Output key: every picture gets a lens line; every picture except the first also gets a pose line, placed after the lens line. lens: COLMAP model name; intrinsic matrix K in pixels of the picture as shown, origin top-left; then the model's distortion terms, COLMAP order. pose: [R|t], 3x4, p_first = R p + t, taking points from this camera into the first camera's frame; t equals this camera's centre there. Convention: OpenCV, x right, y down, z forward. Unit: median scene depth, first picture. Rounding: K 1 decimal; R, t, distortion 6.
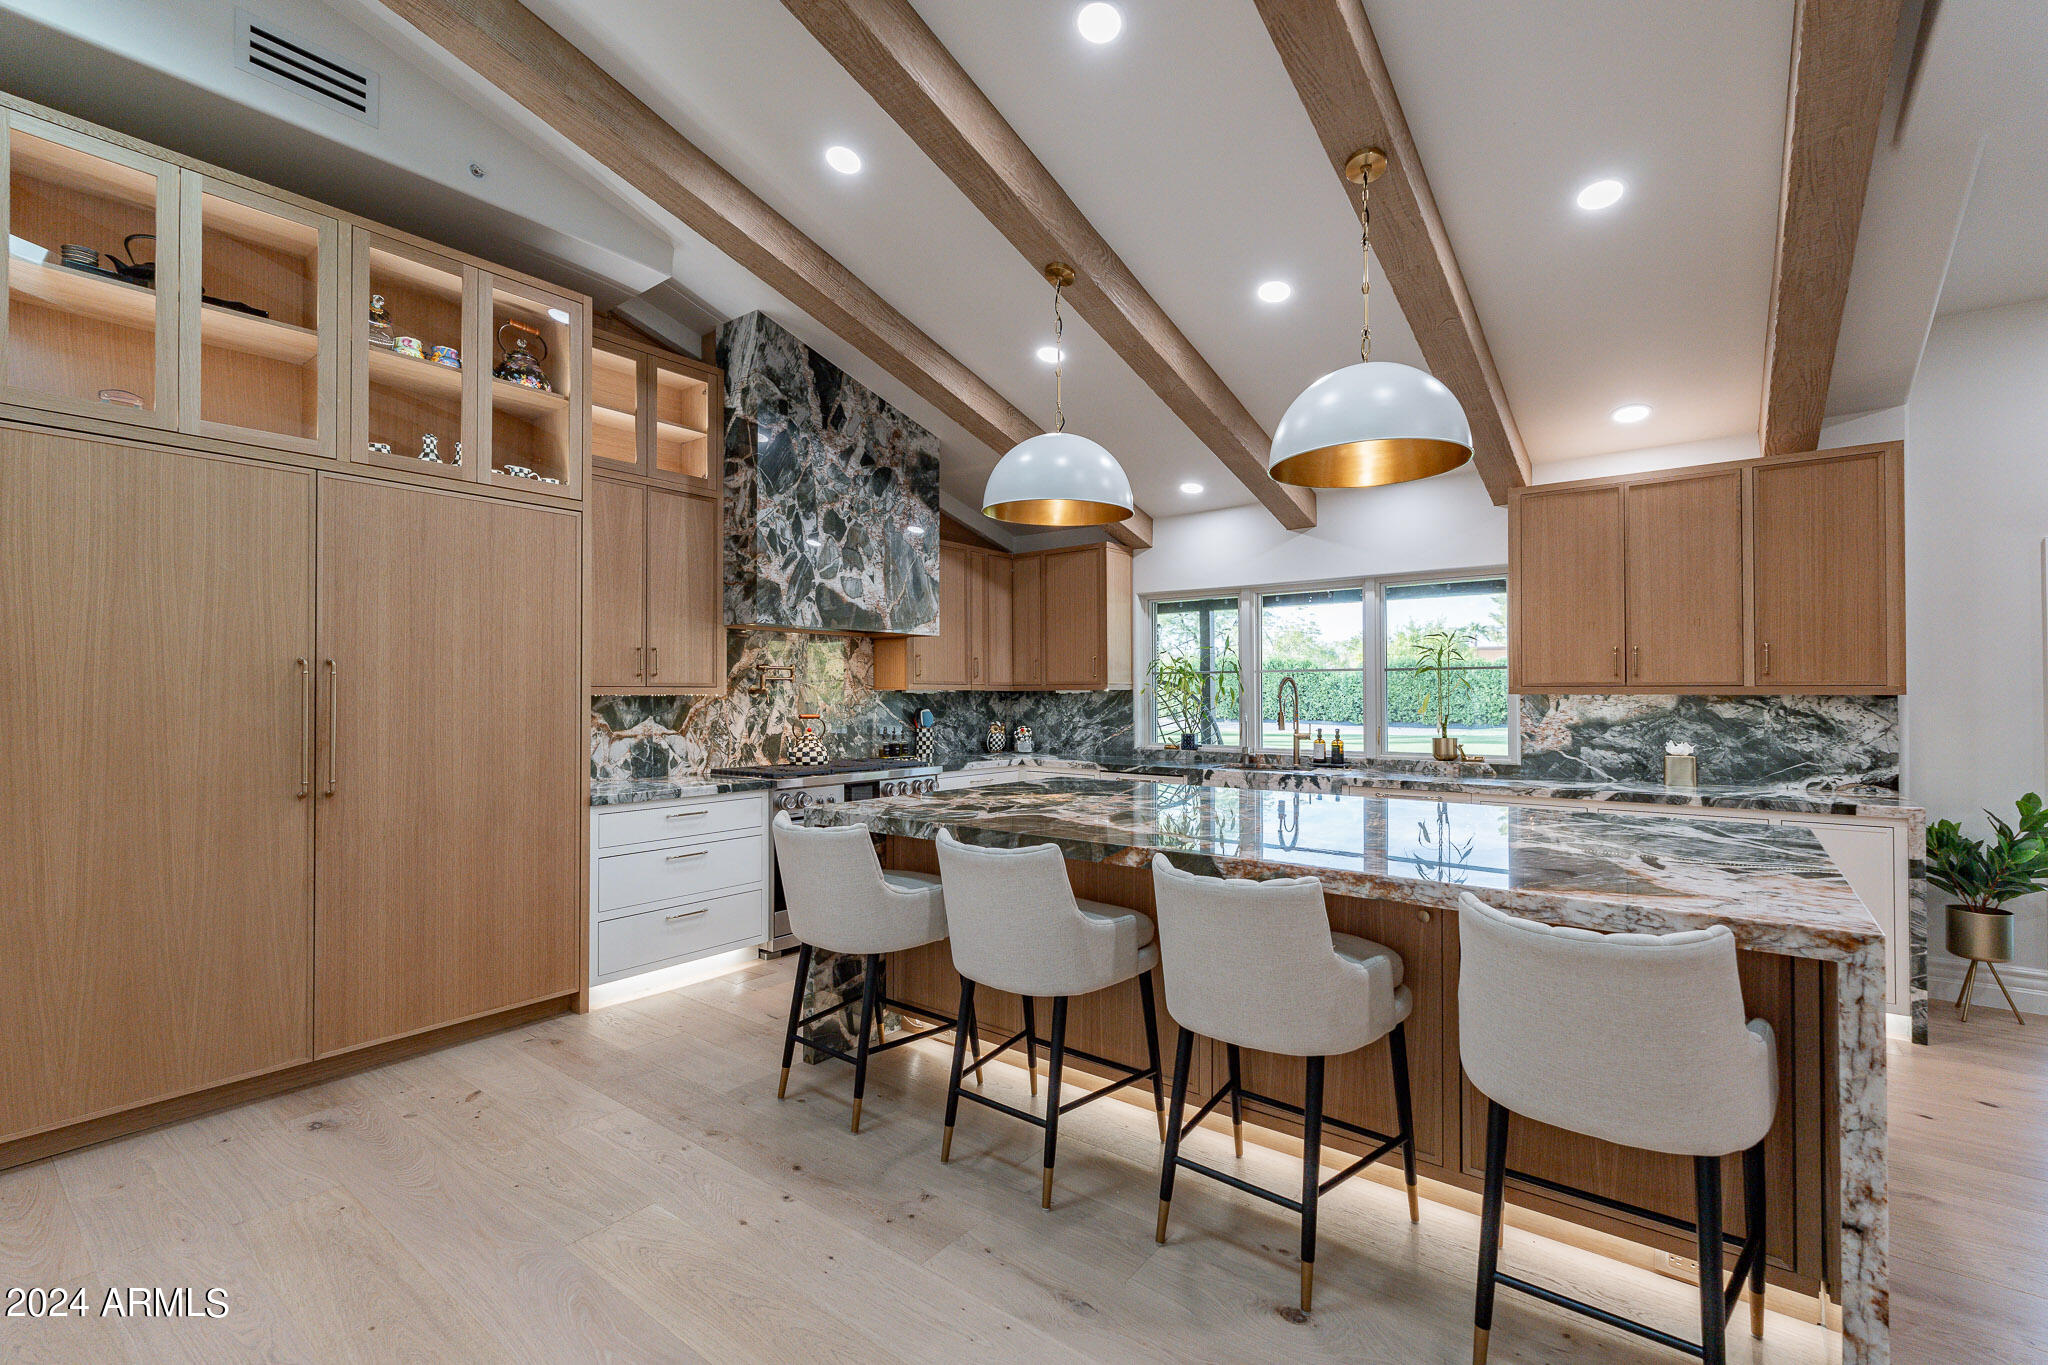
lens RADIAL K [[895.5, 0, 1024.0], [0, 895.5, 682.5], [0, 0, 1]] dist [-0.002803, -0.000249]
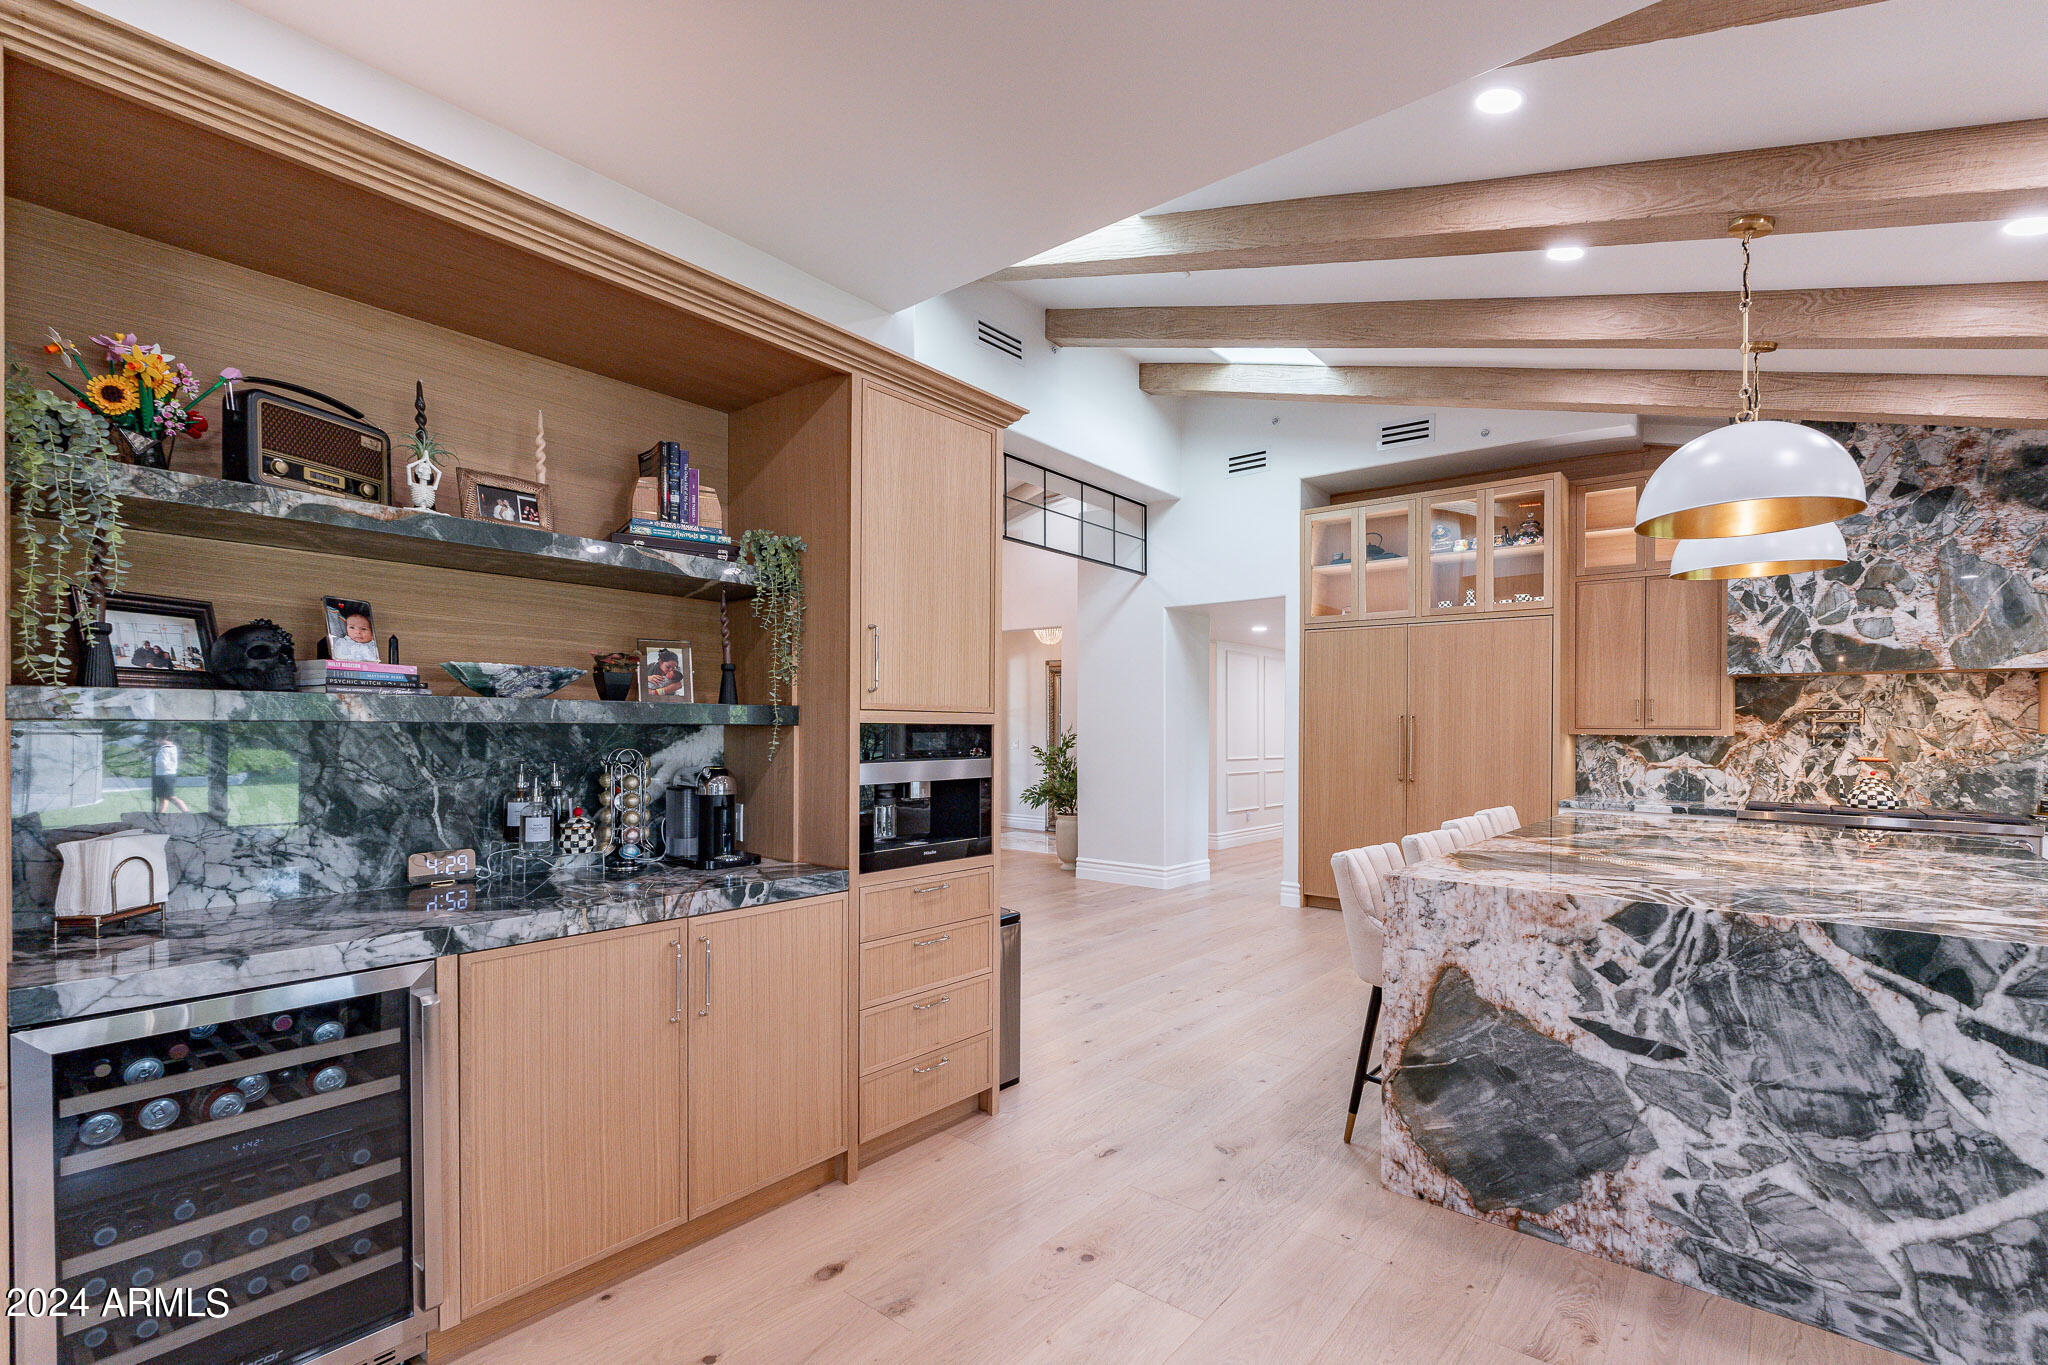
lens RADIAL K [[928.7, 0, 1021.9], [0, 928.7, 741.4], [0, 0, 1]] dist [-0.000135, 0.000090]
pose [[-0.032104, 0.018122, -0.999320, 0.883953], [0.004875, 0.999827, 0.017974, -0.005322], [0.999473, -0.004295, -0.032187, 0.107714]]
